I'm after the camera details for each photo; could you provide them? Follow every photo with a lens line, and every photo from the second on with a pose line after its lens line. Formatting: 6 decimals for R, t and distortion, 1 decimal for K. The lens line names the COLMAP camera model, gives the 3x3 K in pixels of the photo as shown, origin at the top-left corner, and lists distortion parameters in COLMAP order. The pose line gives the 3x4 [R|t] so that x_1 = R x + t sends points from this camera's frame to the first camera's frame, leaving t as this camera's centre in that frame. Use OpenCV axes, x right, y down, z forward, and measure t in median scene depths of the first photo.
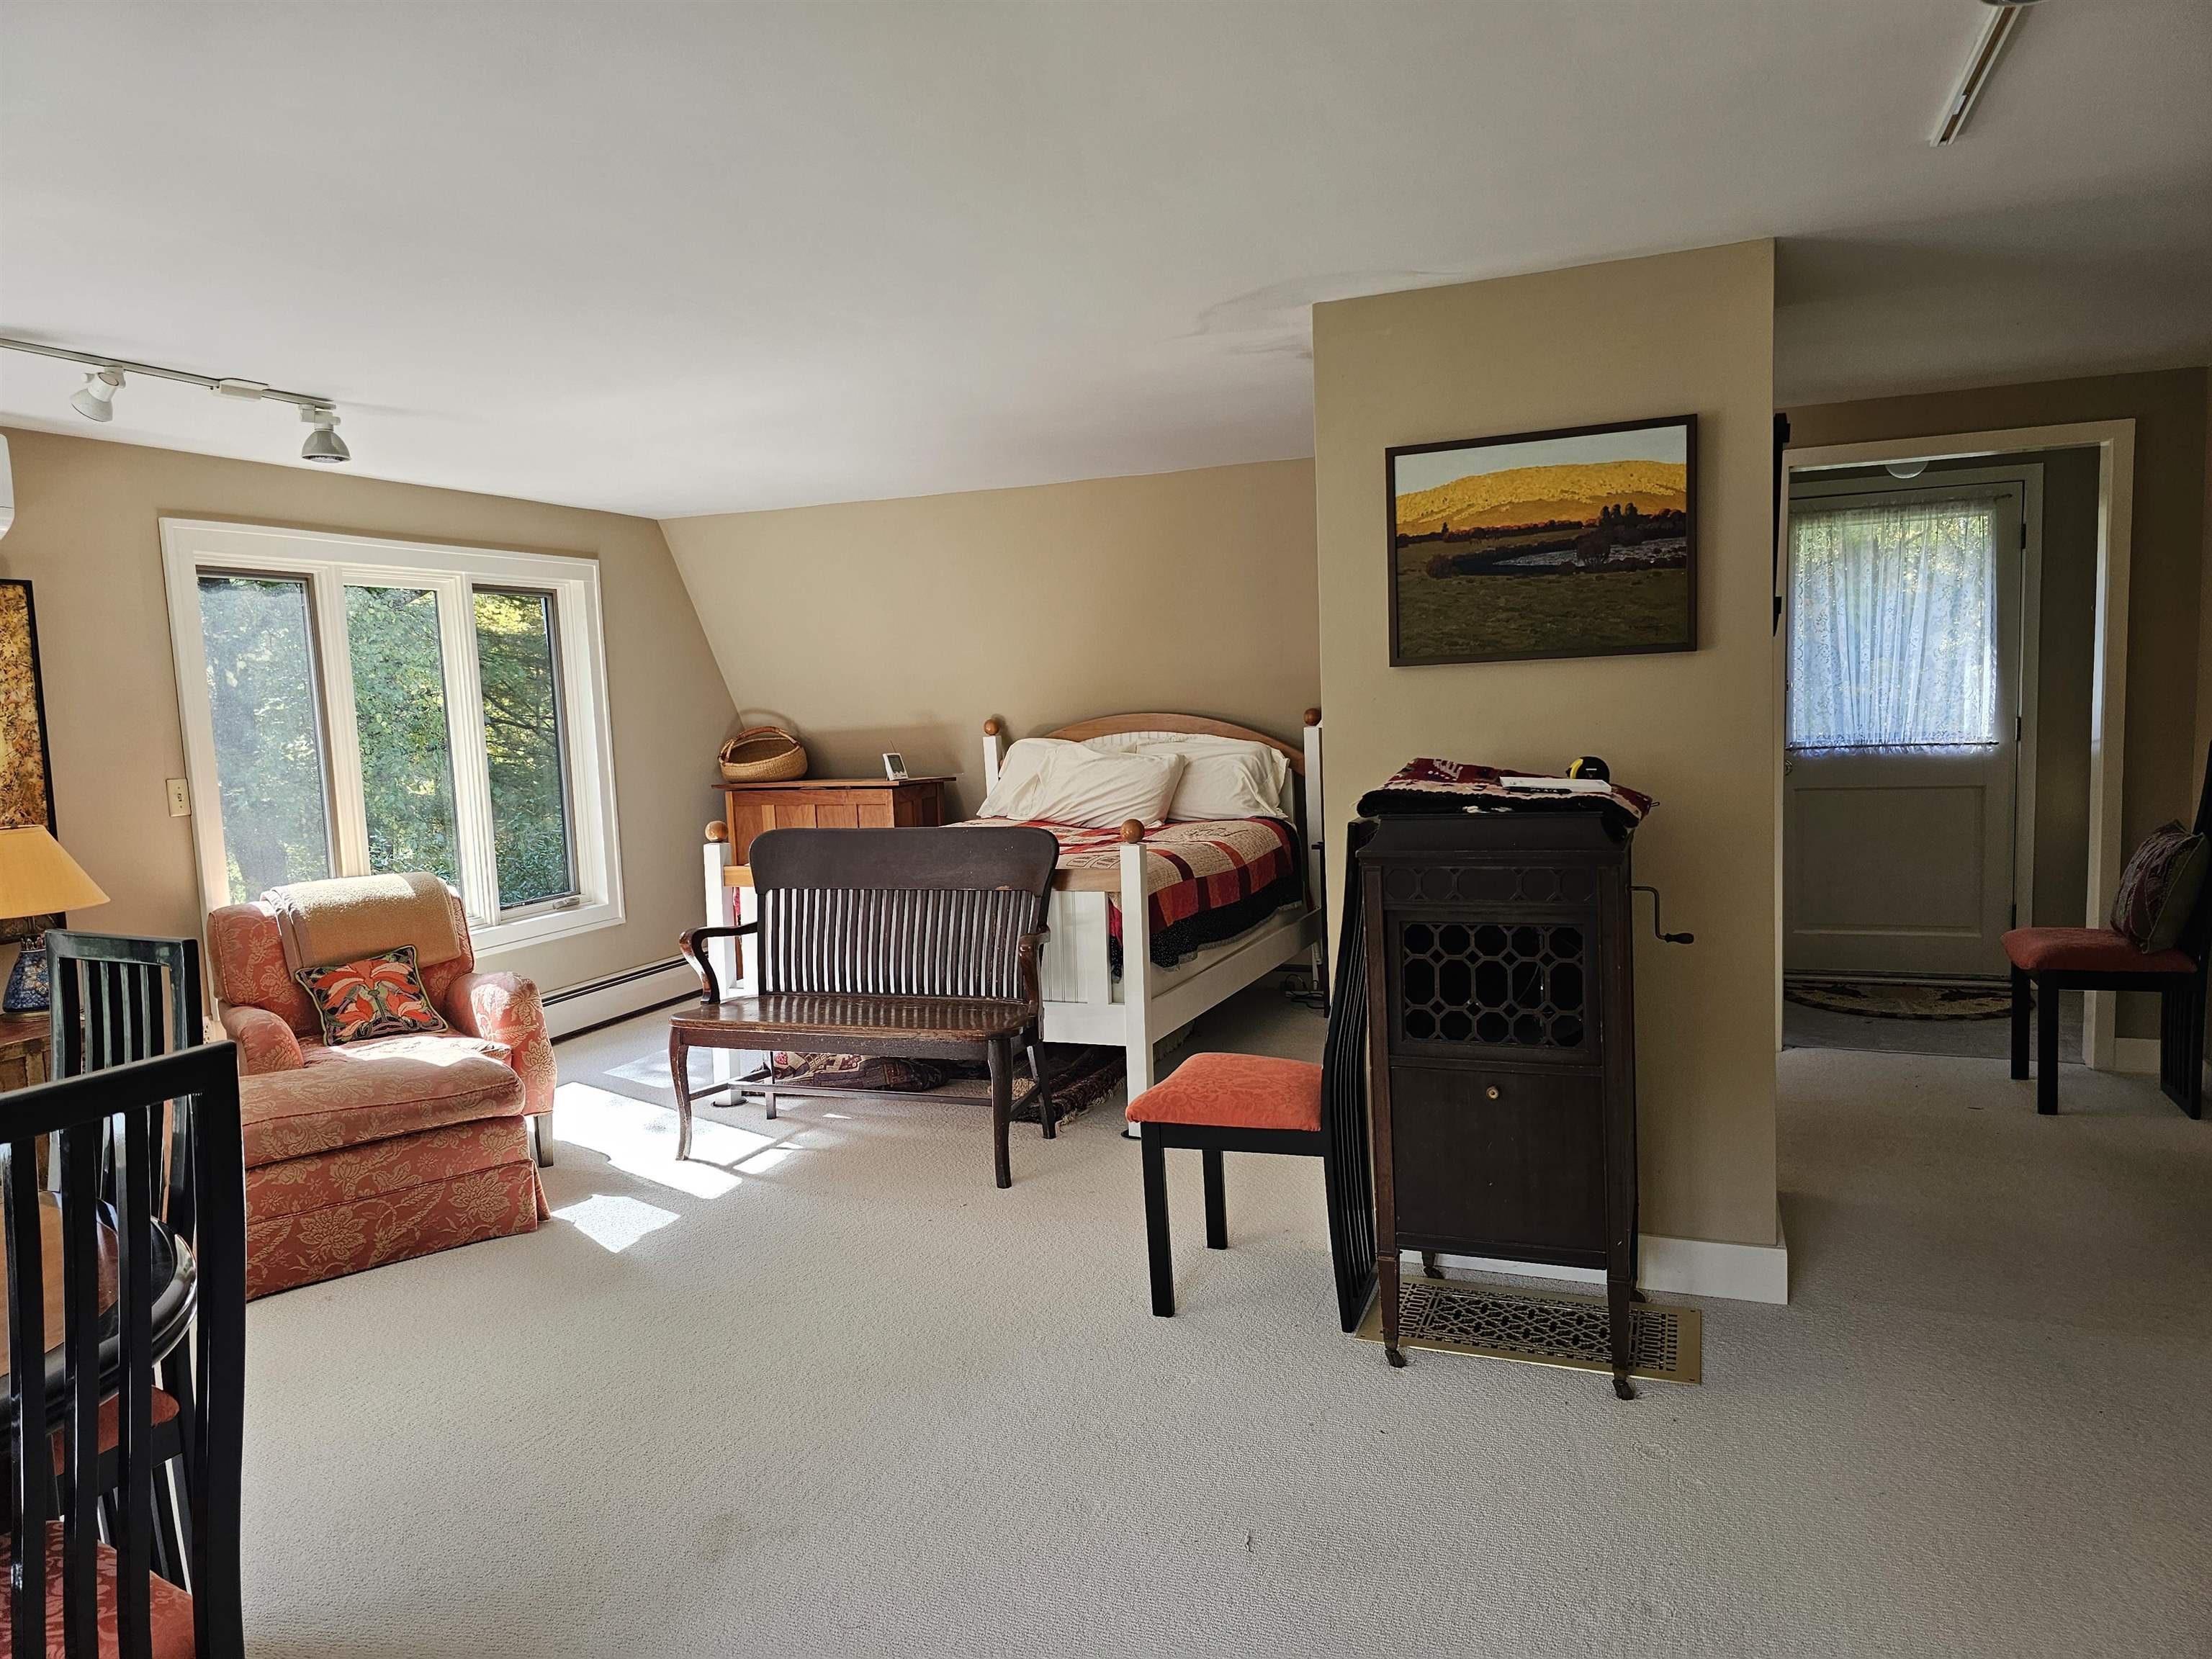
lens RADIAL K [[1475.7, 0, 1074.7], [0, 1475.7, 822.9], [0, 0, 1]] dist [0.052495, -0.053689]
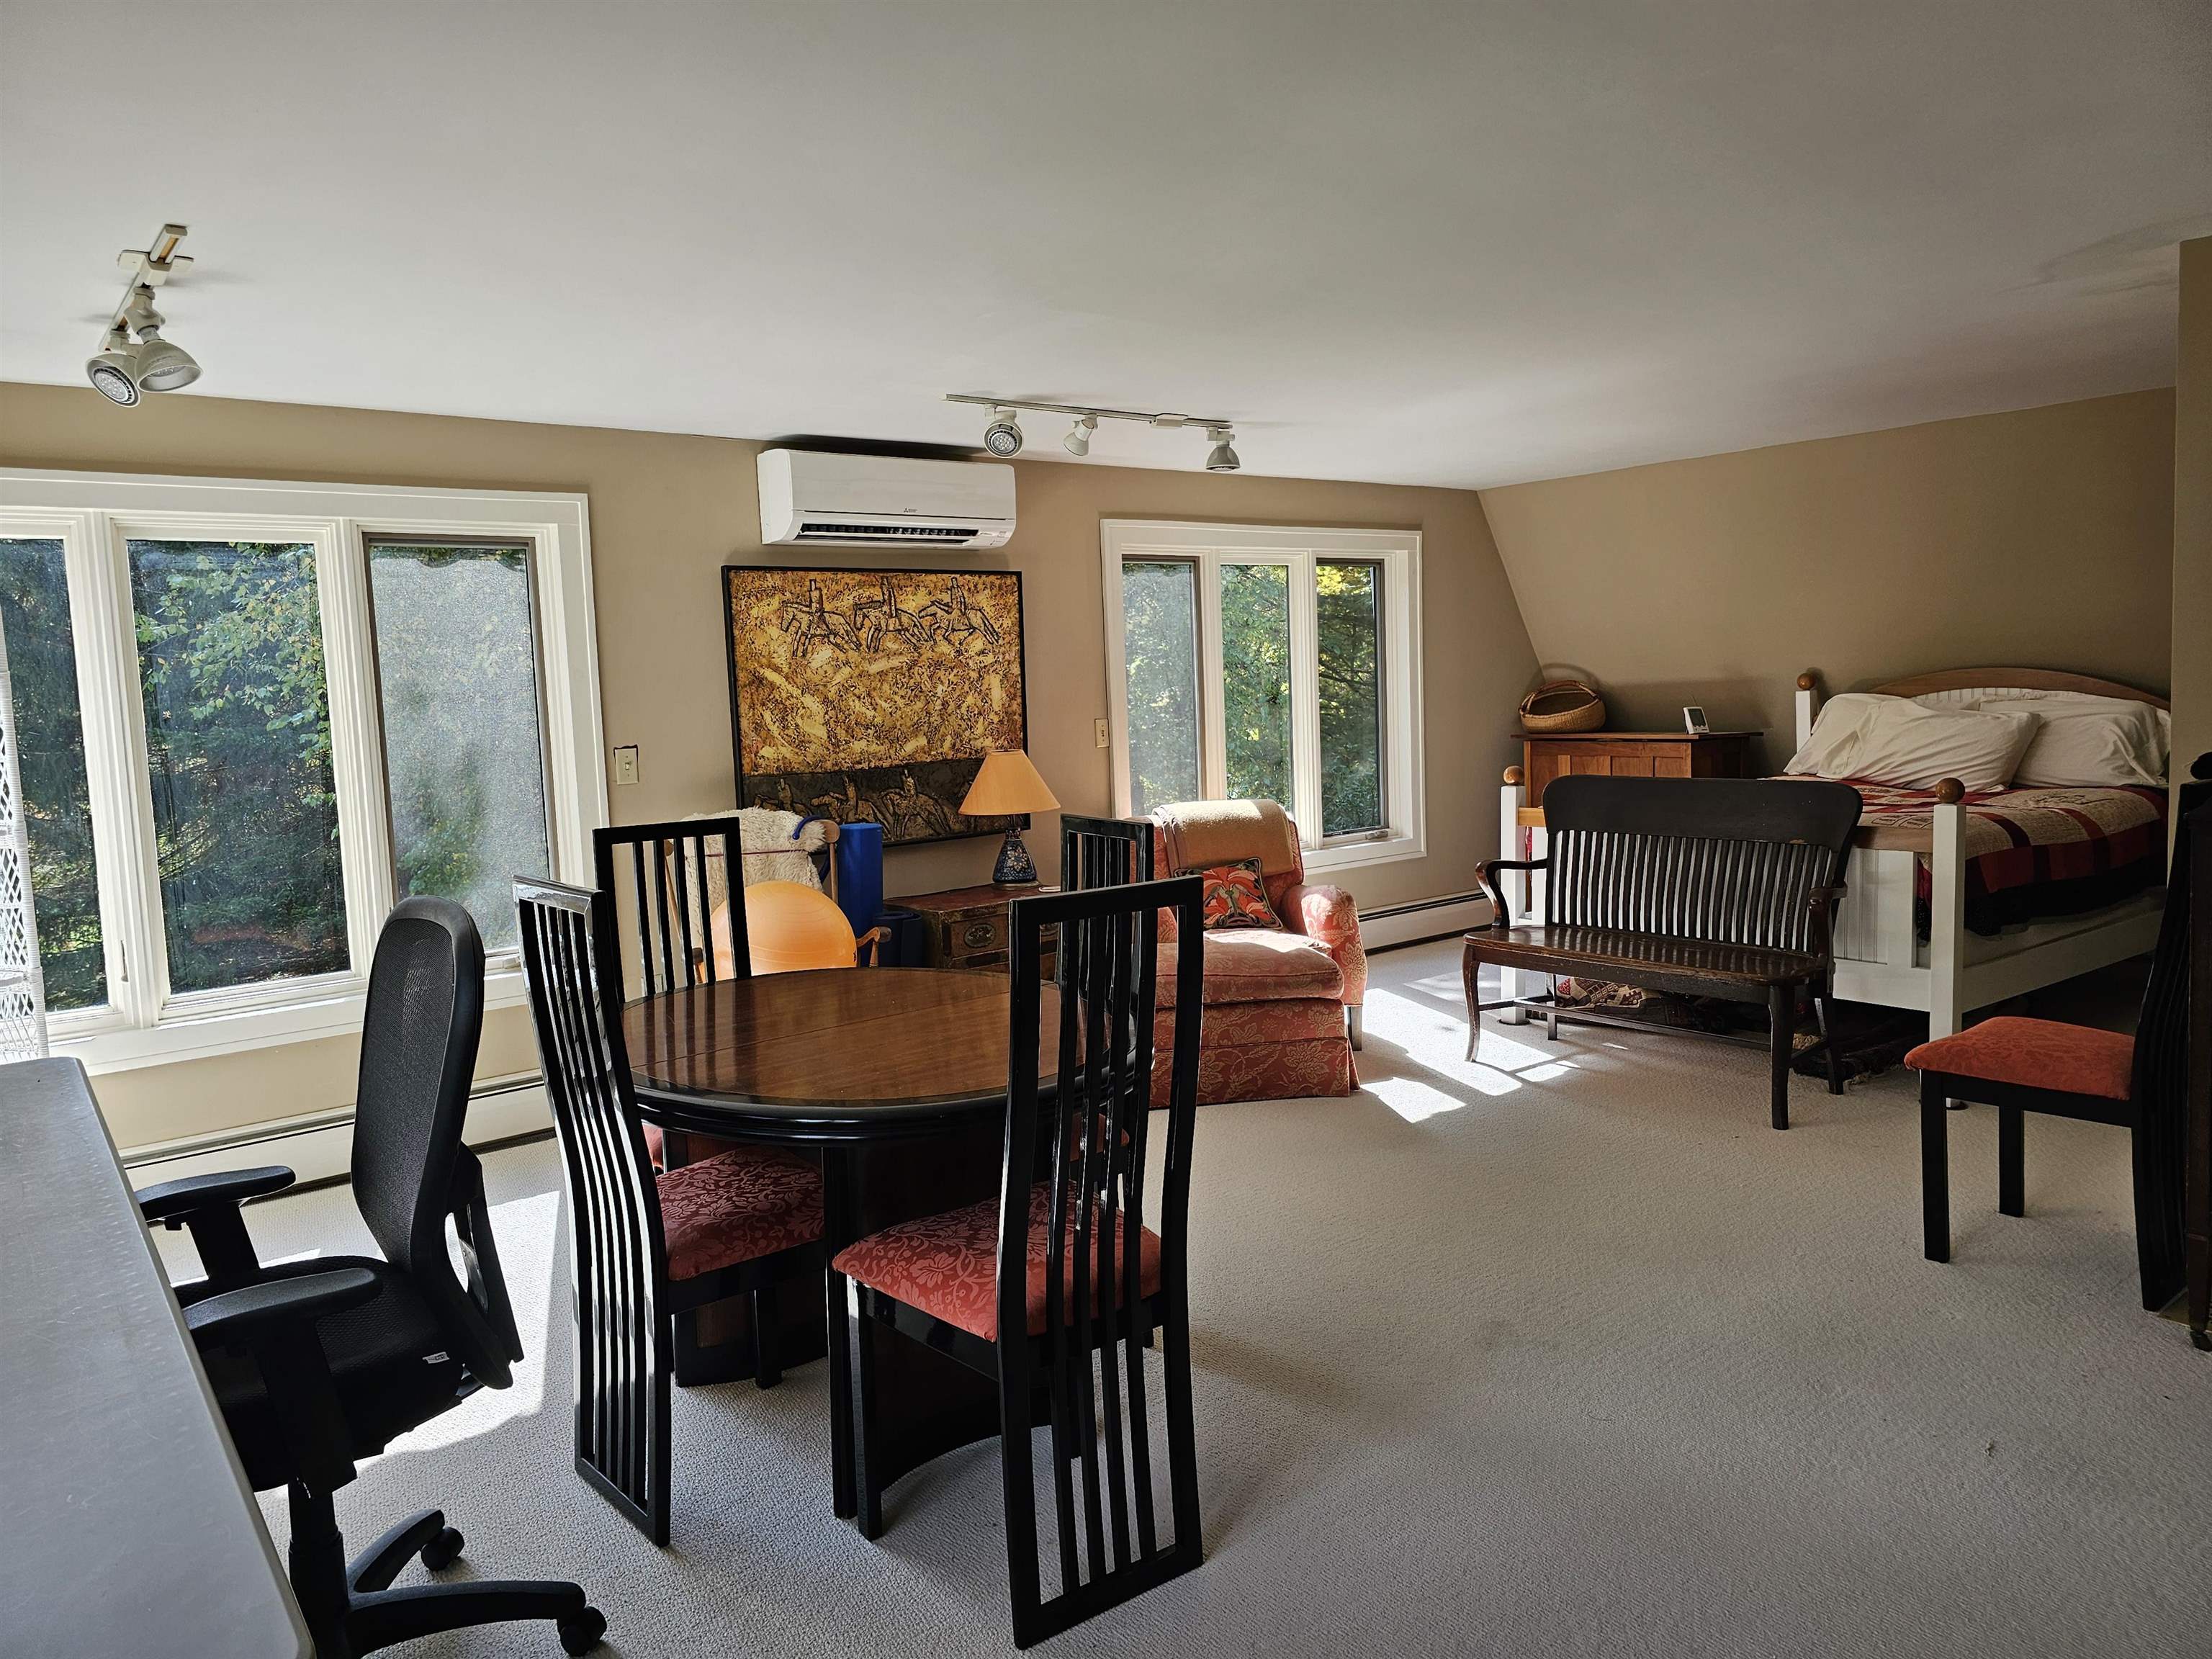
lens RADIAL K [[1475.7, 0, 1074.7], [0, 1475.7, 822.9], [0, 0, 1]] dist [0.052495, -0.053689]
pose [[0.865390, 0.056690, -0.497882, 0.029446], [-0.040218, 0.998232, 0.043757, 0.006328], [0.499483, -0.017843, 0.866140, -0.132806]]
